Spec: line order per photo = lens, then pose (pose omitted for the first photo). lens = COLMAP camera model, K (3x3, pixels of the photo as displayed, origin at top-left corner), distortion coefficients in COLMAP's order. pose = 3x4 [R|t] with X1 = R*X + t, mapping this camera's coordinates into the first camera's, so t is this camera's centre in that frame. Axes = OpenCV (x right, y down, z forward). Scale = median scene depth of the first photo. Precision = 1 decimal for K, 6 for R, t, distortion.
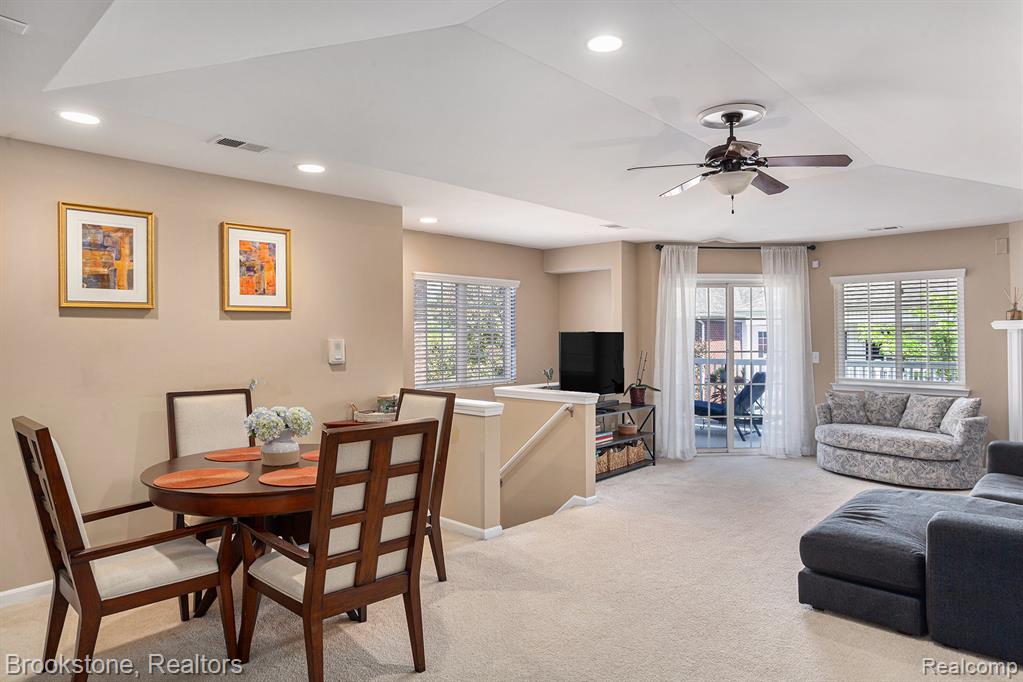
lens RADIAL K [[665.3, 0, 512.5], [0, 665.3, 342.3], [0, 0, 1]] dist [0.001468, 0.002346]
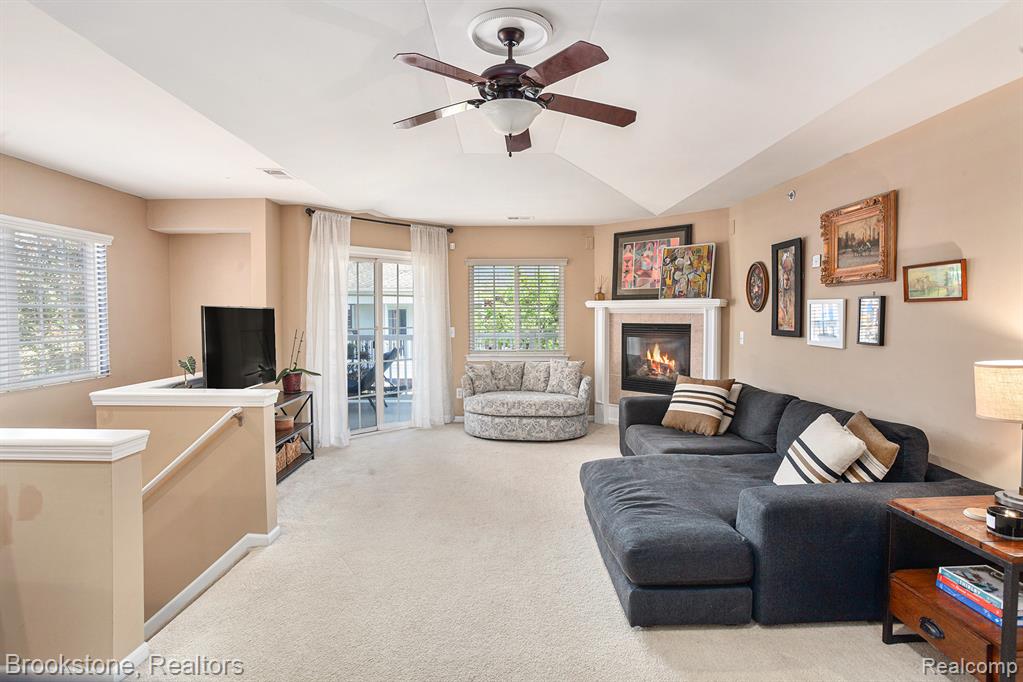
lens RADIAL K [[492.1, 0, 481.9], [0, 492.1, 331.2], [0, 0, 1]] dist [-0.049390, 0.001052]
pose [[0.727240, -0.023767, 0.685972, -0.067381], [0.006588, 0.999596, 0.027648, -0.000857], [-0.686352, -0.015588, 0.727103, 0.406686]]
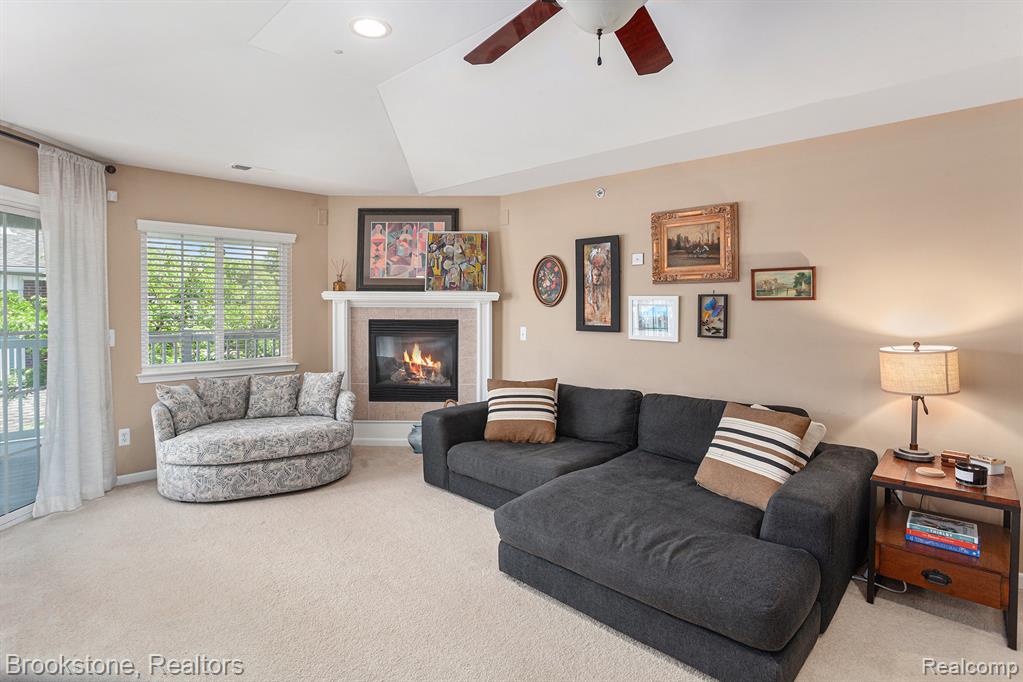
lens RADIAL K [[536.5, 0, 520.3], [0, 536.5, 311.6], [0, 0, 1]] dist [-0.044950, 0.000631]
pose [[0.009957, -0.007831, 0.999920, -0.057315], [0.006020, 0.999952, 0.007771, -0.005312], [-0.999932, 0.005942, 0.010004, 0.633200]]
